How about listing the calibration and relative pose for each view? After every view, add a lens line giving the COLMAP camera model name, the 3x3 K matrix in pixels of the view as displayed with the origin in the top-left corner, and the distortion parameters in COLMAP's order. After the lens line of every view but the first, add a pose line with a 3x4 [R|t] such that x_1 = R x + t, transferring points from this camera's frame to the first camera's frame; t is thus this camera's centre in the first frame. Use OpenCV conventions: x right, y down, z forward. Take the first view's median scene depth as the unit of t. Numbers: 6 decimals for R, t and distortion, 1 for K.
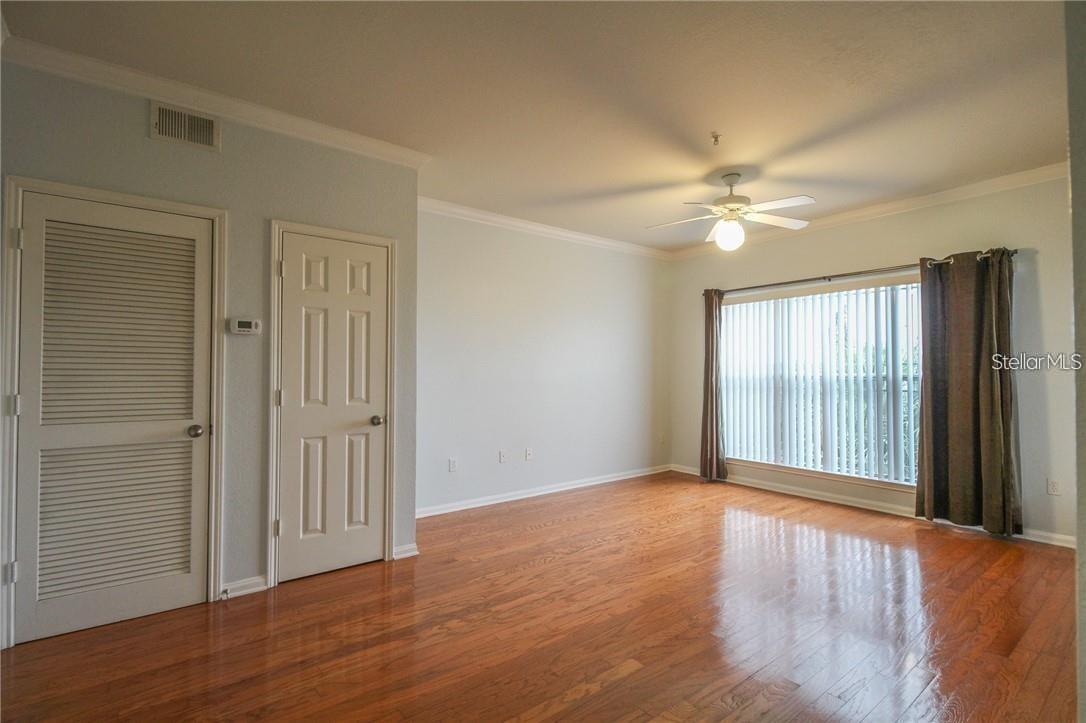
lens RADIAL K [[501.1, 0, 546.2], [0, 501.1, 363.2], [0, 0, 1]] dist [0.002570, -0.003076]
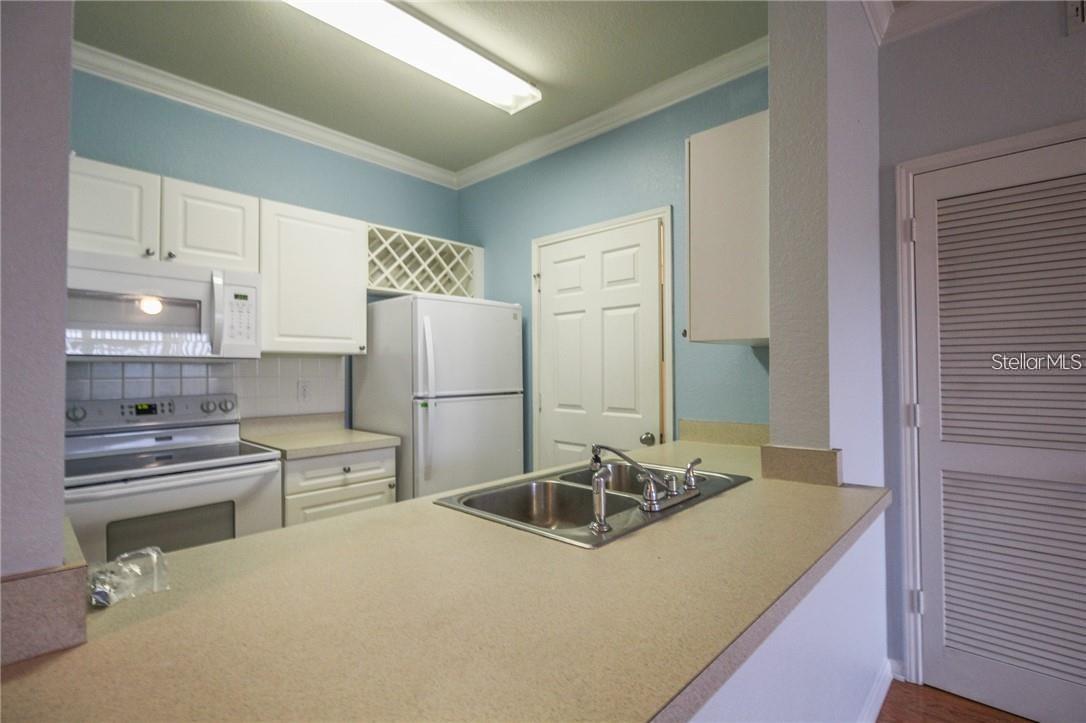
lens RADIAL K [[501.1, 0, 552.7], [0, 501.1, 361.3], [0, 0, 1]] dist [0.002570, -0.003076]
pose [[0.154832, -0.019967, -0.987739, -0.154297], [0.025320, 0.999548, -0.016237, -0.008796], [0.987616, -0.022496, 0.155268, 0.125587]]
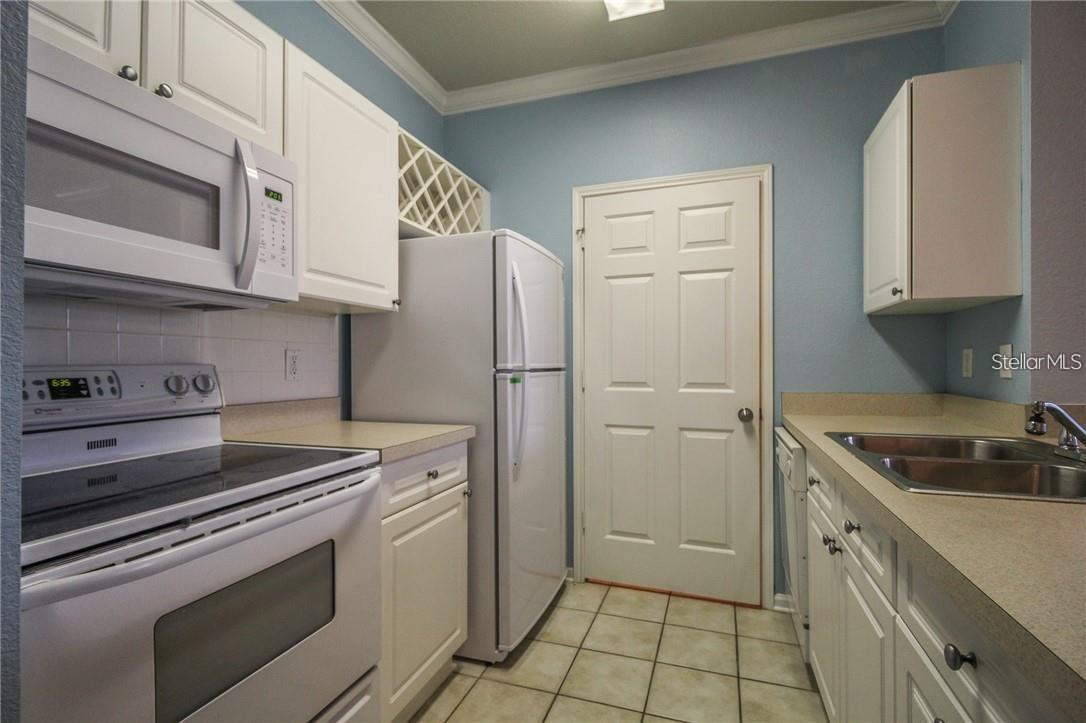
lens RADIAL K [[501.1, 0, 544.9], [0, 501.1, 362.7], [0, 0, 1]] dist [0.002570, -0.003076]
pose [[0.539394, -0.007916, -0.842016, -0.403961], [0.019472, 0.999806, 0.003074, 0.015549], [0.841828, -0.018054, 0.539443, -0.178912]]
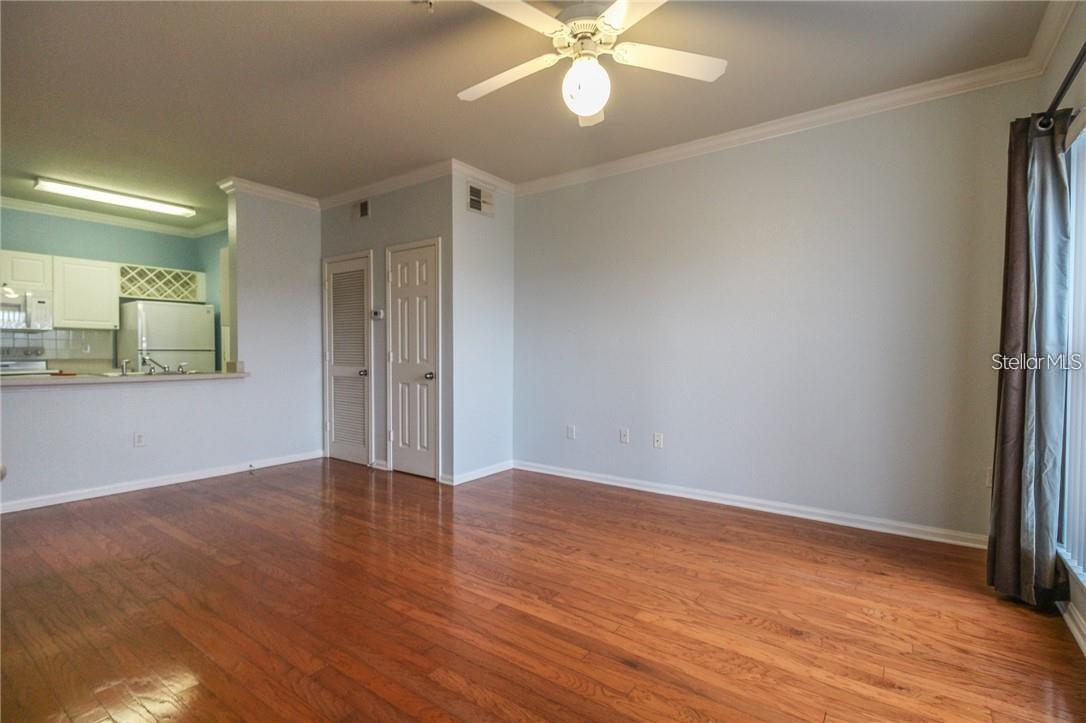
lens RADIAL K [[501.1, 0, 553.2], [0, 501.1, 362.0], [0, 0, 1]] dist [0.002570, -0.003076]
pose [[0.294458, 0.018286, -0.955489, 0.861882], [0.014010, 0.999627, 0.023448, 0.041148], [0.955562, -0.020290, 0.294092, 0.751681]]
